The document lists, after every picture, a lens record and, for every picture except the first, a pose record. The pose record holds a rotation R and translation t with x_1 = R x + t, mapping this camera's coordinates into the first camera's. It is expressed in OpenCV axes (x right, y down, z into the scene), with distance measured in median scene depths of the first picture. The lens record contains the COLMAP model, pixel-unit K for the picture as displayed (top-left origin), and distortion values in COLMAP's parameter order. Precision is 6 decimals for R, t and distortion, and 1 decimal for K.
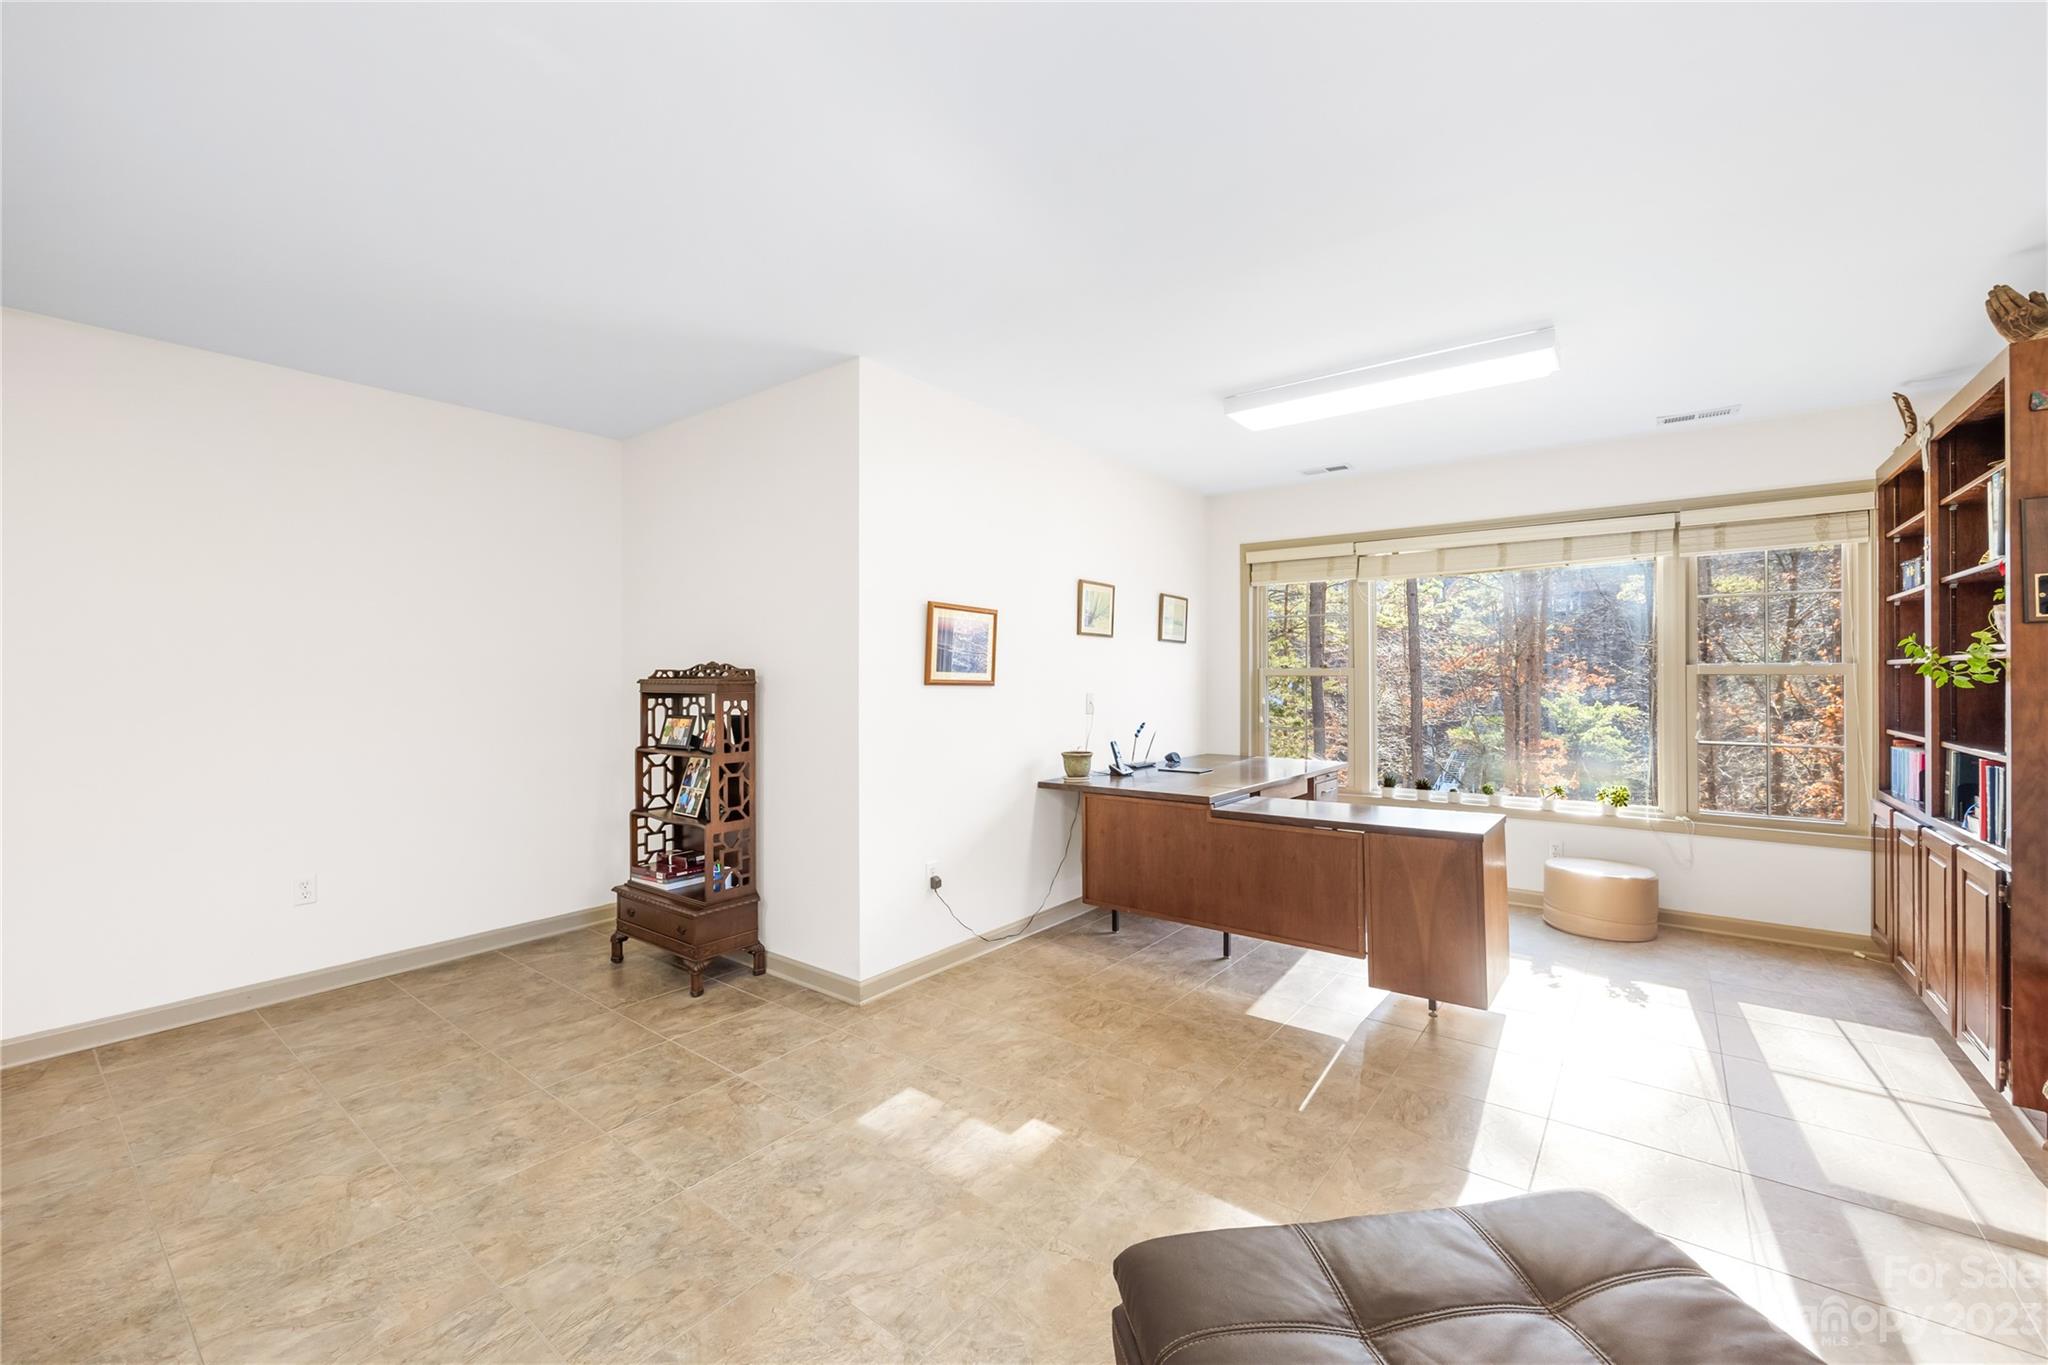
lens RADIAL K [[810.7, 0, 1026.6], [0, 810.7, 673.9], [0, 0, 1]] dist [-0.002848, -0.000252]
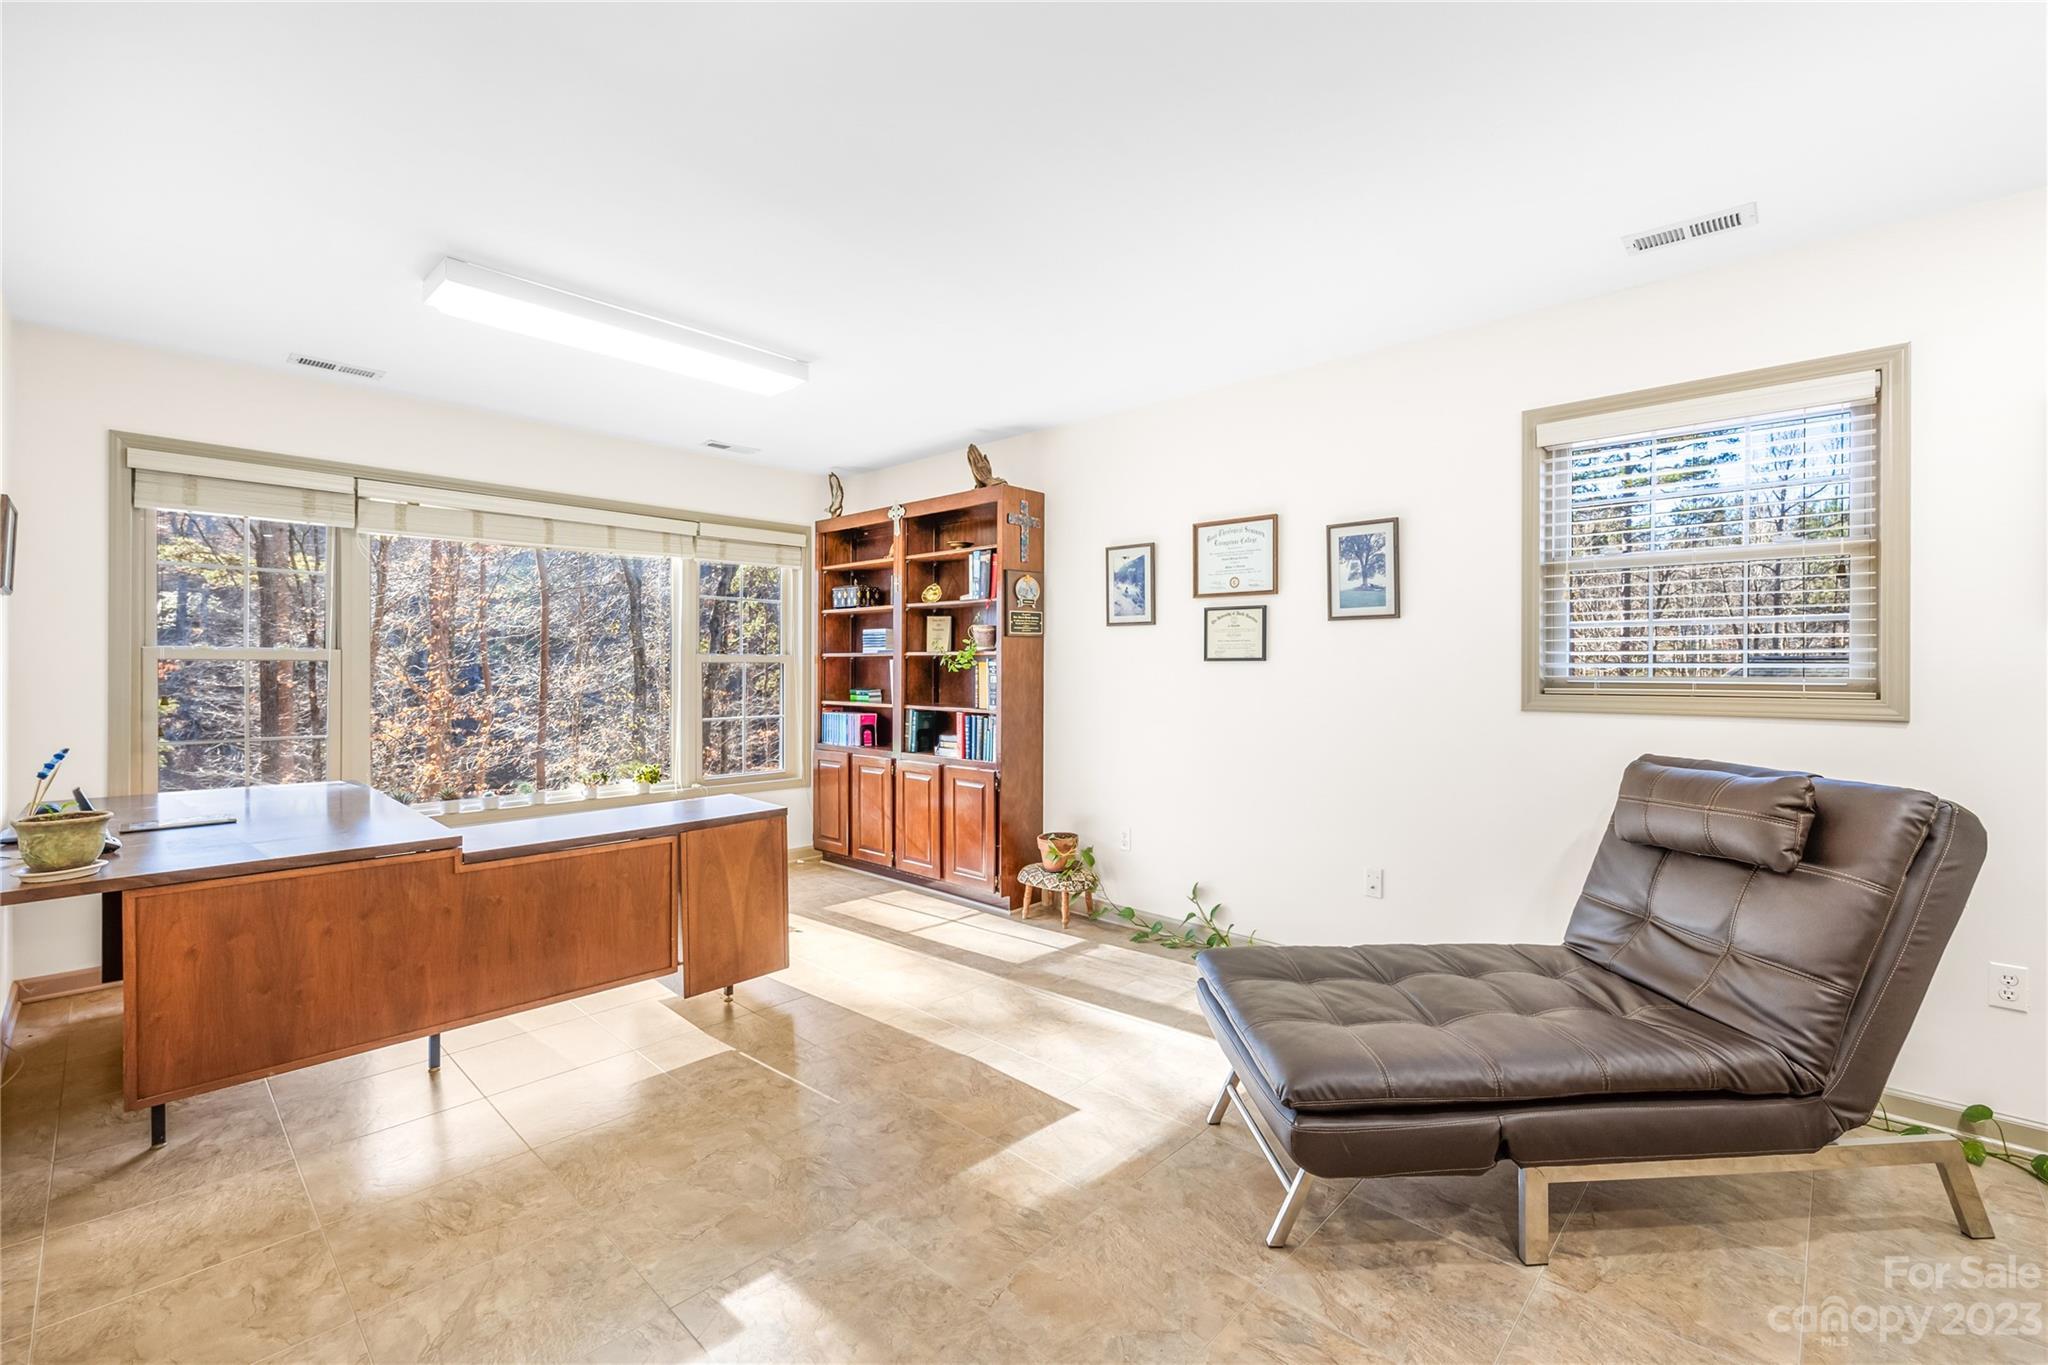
lens RADIAL K [[910.2, 0, 1029.1], [0, 910.2, 668.2], [0, 0, 1]] dist [-0.000949, -0.000485]
pose [[0.083709, -0.001542, 0.996489, -0.540555], [-0.007958, 0.999966, 0.002216, 0.003665], [-0.996459, -0.008116, 0.083693, 0.492611]]
